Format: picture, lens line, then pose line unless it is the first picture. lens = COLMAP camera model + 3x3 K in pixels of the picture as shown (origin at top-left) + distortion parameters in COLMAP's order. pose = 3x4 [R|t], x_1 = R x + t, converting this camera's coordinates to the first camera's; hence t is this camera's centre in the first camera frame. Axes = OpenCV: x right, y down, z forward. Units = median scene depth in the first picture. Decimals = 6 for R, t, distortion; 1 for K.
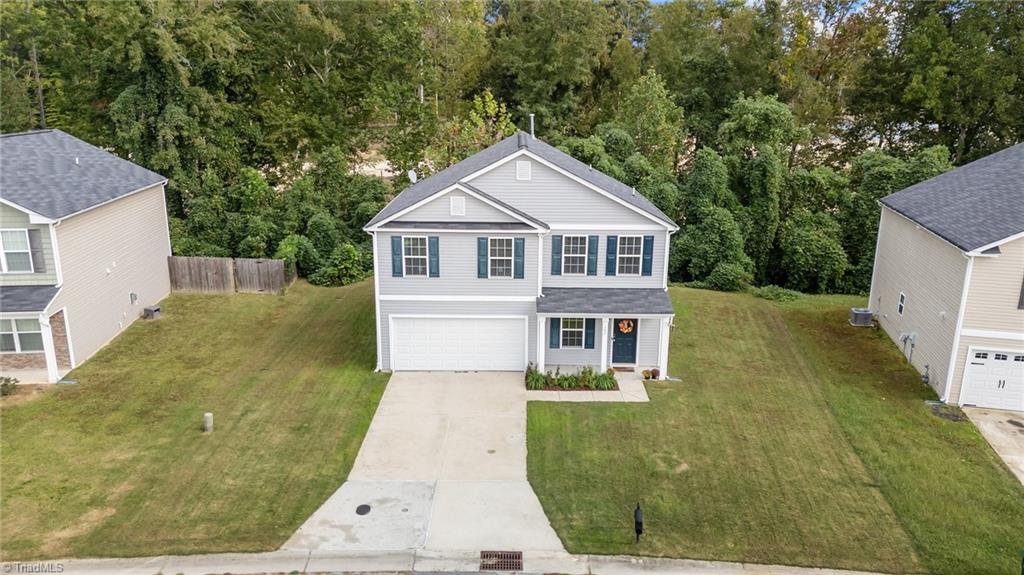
lens RADIAL K [[756.6, 0, 513.3], [0, 756.6, 286.5], [0, 0, 1]] dist [0.044560, -0.028849]
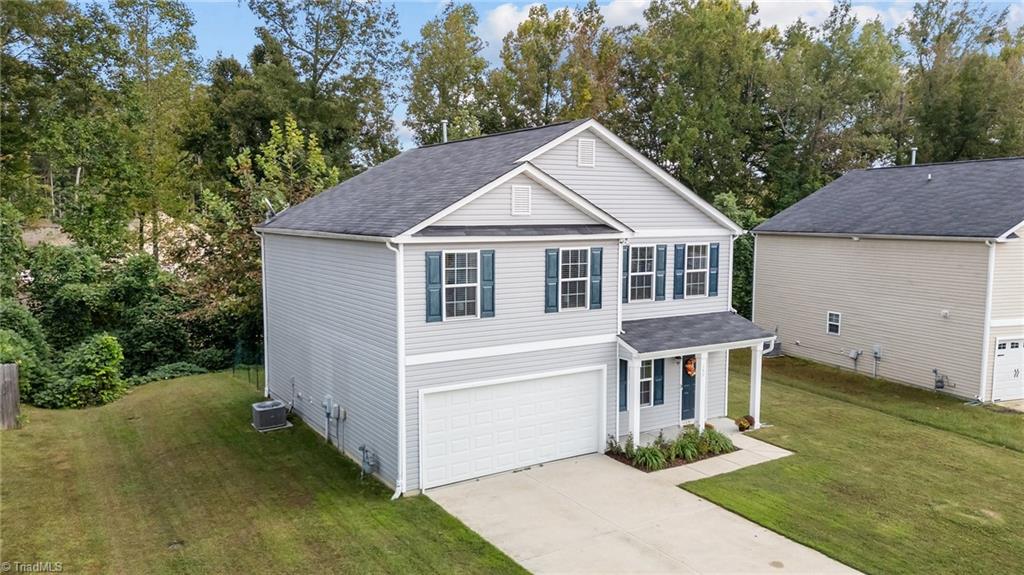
lens RADIAL K [[756.6, 0, 516.1], [0, 756.6, 279.8], [0, 0, 1]] dist [0.044560, -0.028849]
pose [[0.839100, -0.053910, 0.541300, -0.416809], [0.143862, 0.981640, -0.125243, 0.038182], [-0.524610, 0.182964, 0.831450, 0.471476]]
